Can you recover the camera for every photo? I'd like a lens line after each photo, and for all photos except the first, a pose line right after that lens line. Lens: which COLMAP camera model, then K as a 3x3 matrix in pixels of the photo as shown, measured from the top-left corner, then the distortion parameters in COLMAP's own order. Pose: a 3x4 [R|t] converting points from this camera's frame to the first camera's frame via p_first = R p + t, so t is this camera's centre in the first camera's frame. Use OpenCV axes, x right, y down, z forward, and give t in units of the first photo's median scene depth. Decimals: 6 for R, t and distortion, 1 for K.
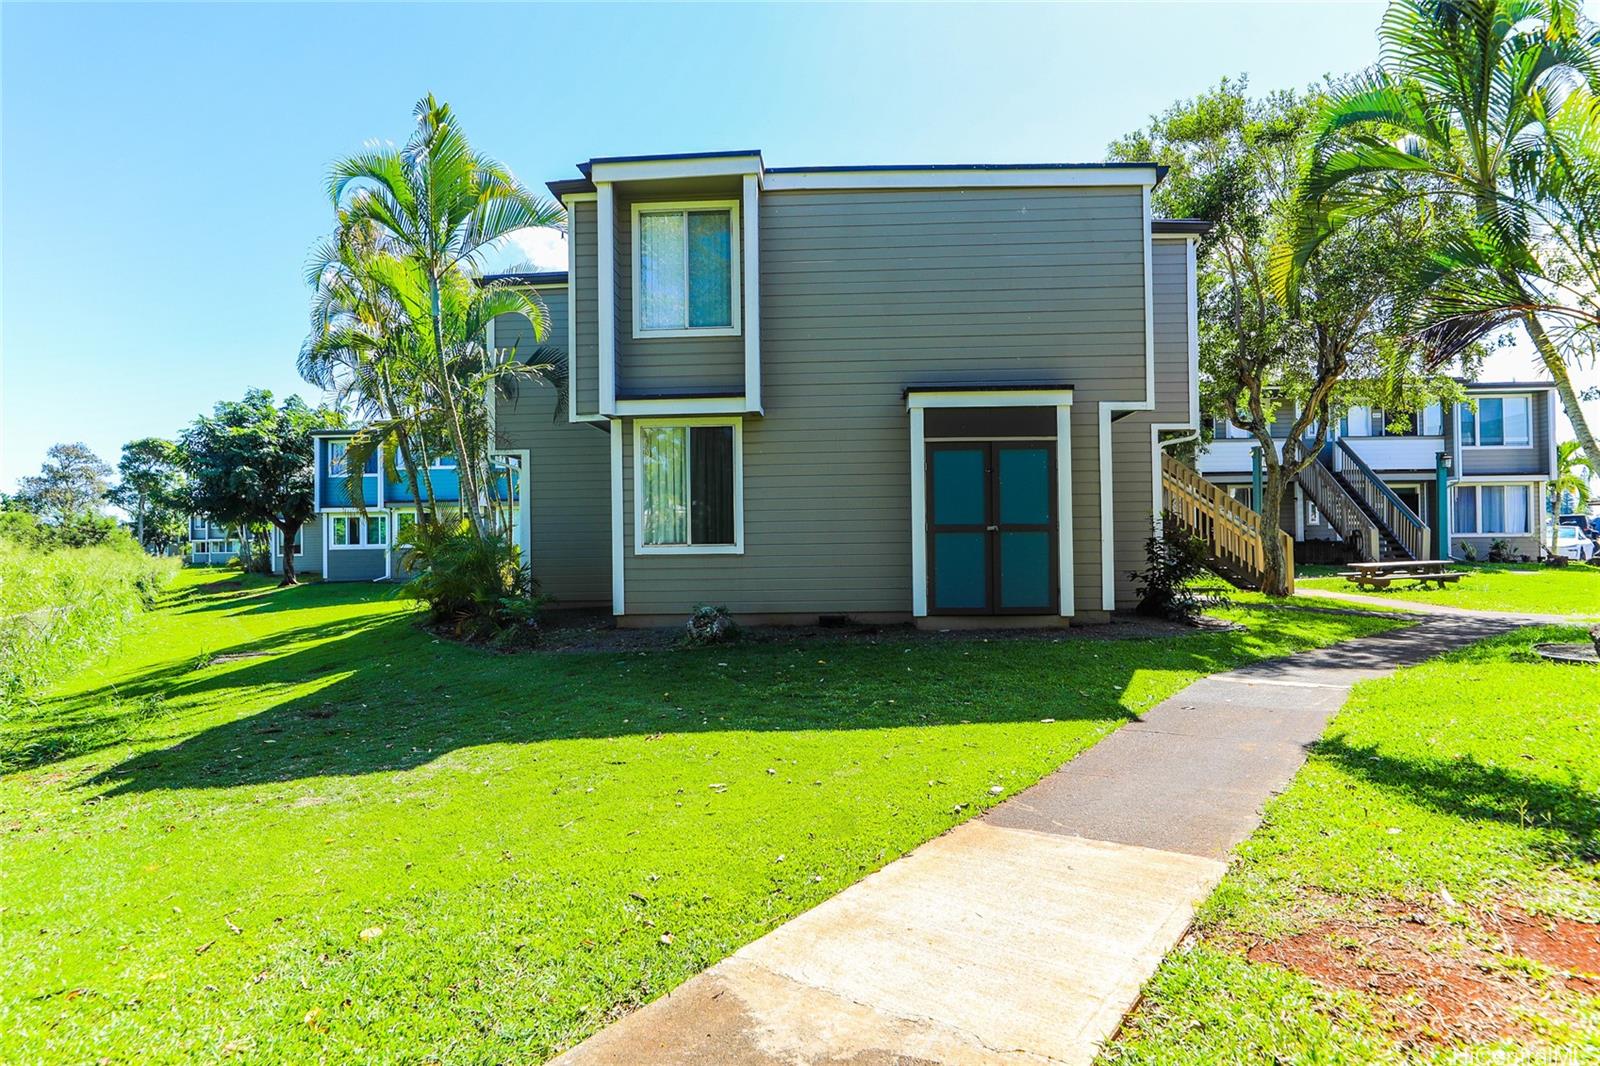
lens RADIAL K [[931.5, 0, 800.0], [0, 931.5, 533.0], [0, 0, 1]] dist [0.005959, 0.001625]
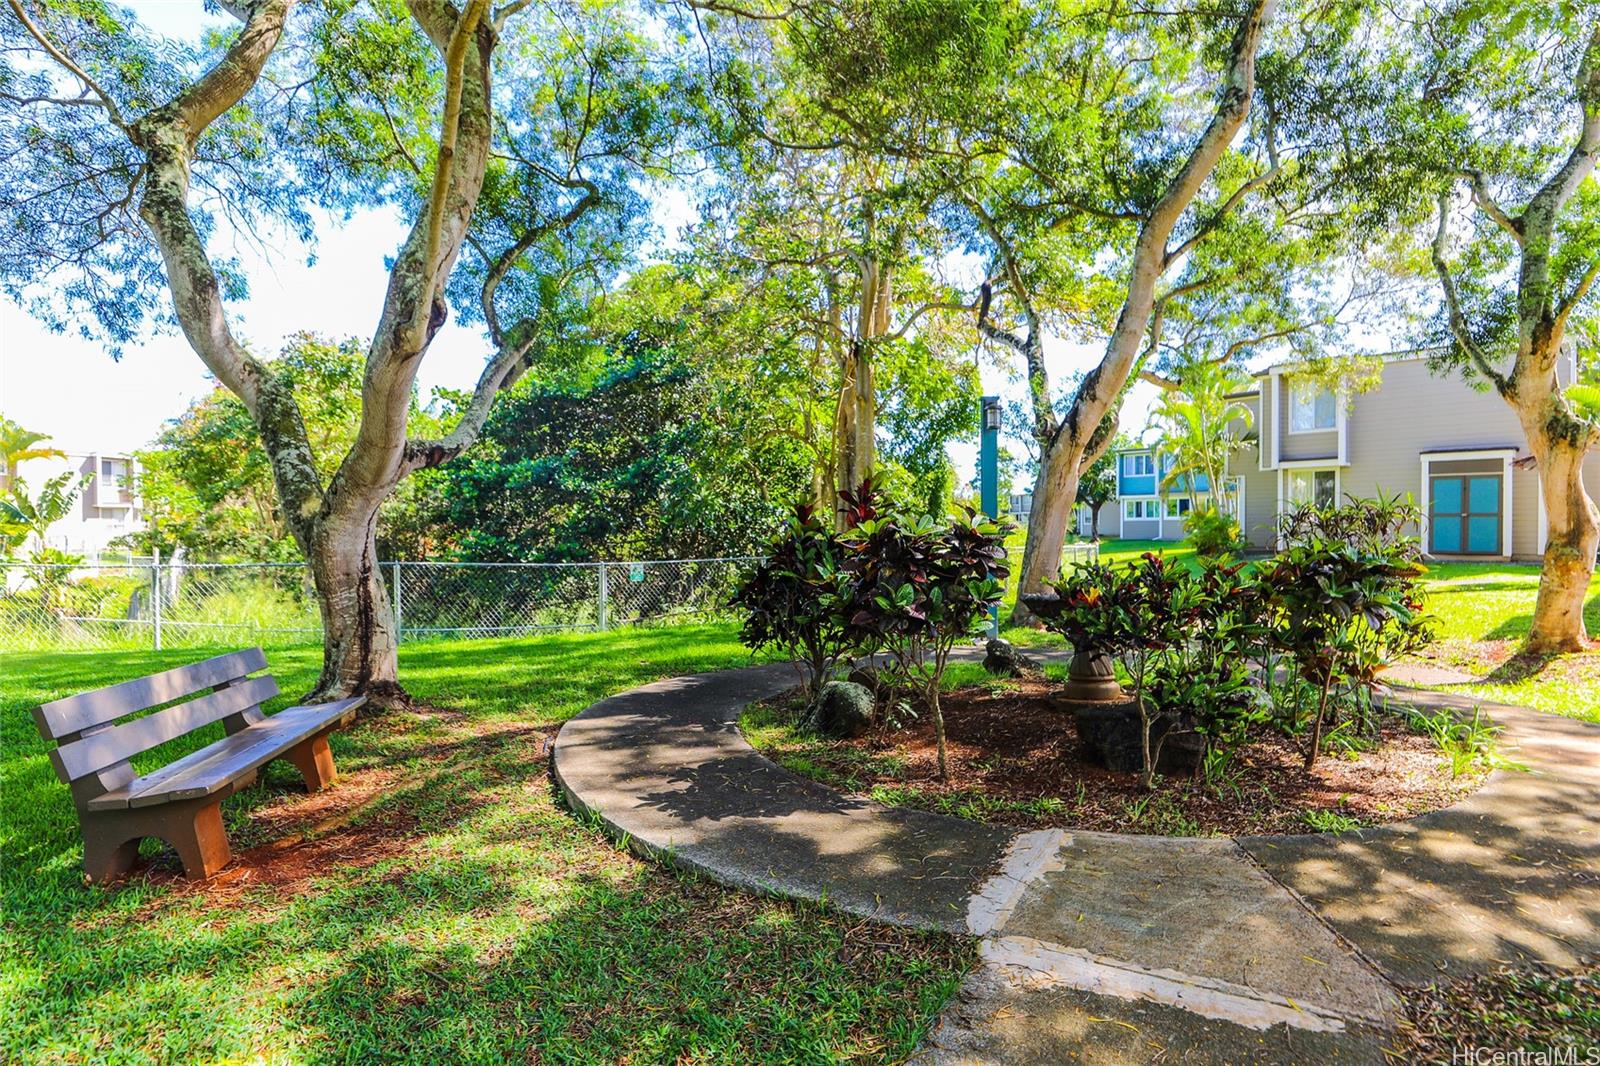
lens RADIAL K [[931.5, 0, 800.0], [0, 931.5, 533.0], [0, 0, 1]] dist [0.005959, 0.001625]
pose [[0.736290, 0.017634, -0.676436, 0.455208], [0.004391, 0.999515, 0.030836, -0.030594], [0.676652, -0.025675, 0.735855, -1.410855]]
